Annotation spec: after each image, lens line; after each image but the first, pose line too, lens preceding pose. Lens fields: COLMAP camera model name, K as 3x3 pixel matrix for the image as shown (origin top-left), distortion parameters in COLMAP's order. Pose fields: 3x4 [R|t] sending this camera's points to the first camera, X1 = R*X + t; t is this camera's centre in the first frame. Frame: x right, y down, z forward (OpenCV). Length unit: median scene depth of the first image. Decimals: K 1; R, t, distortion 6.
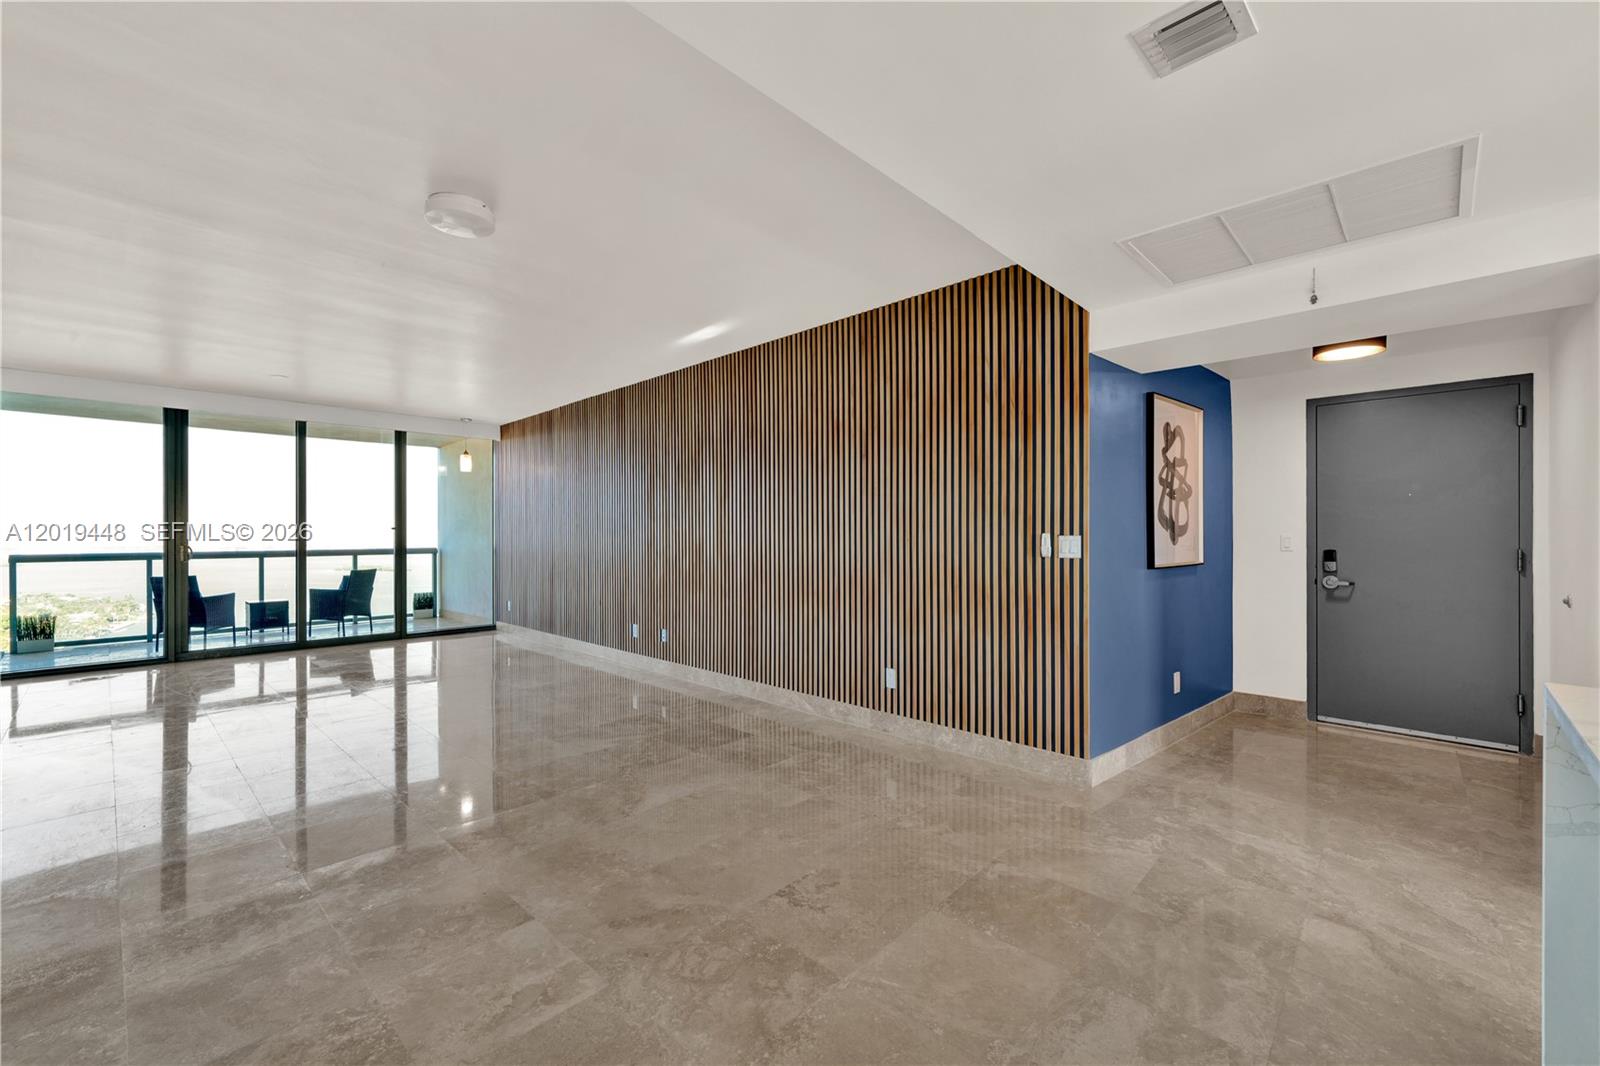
lens RADIAL K [[635.7, 0, 780.5], [0, 635.7, 533.8], [0, 0, 1]] dist [-0.000120, -0.000071]
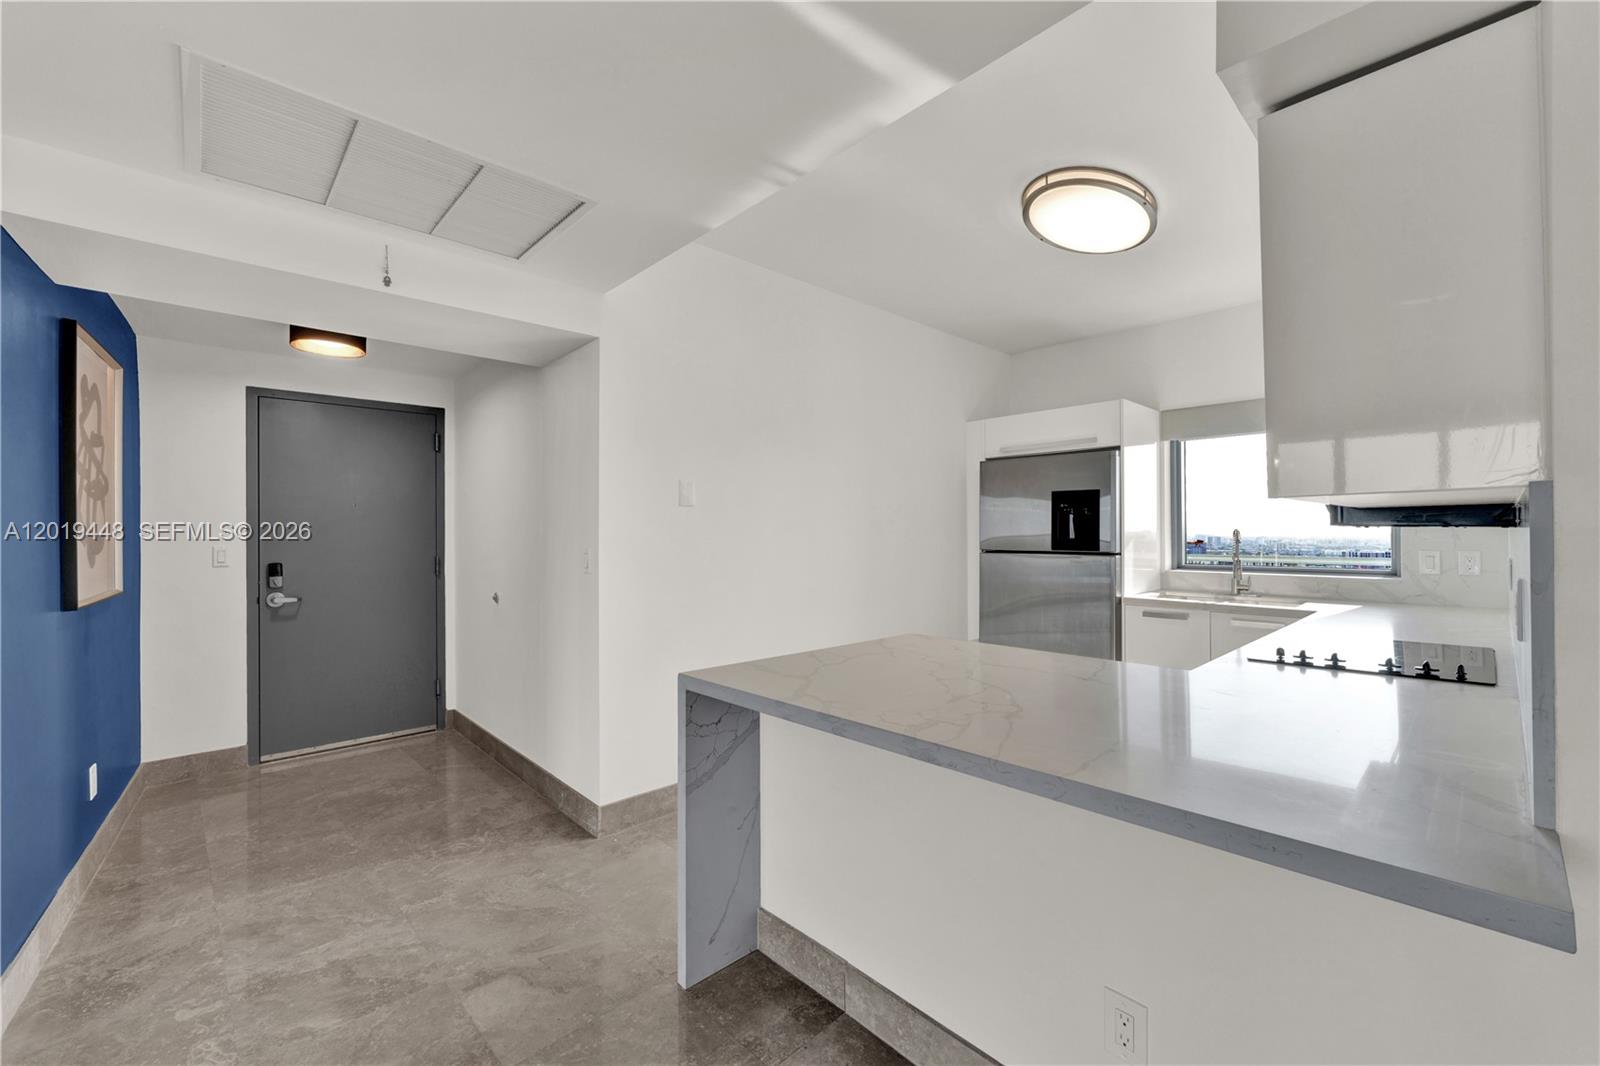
lens RADIAL K [[650.1, 0, 806.1], [0, 650.1, 529.4], [0, 0, 1]] dist [0.000325, 0.000026]
pose [[0.015834, 0.003333, 0.999869, -0.029748], [0.005912, 0.999977, -0.003427, -0.018438], [-0.999857, 0.005965, 0.015814, 0.323830]]
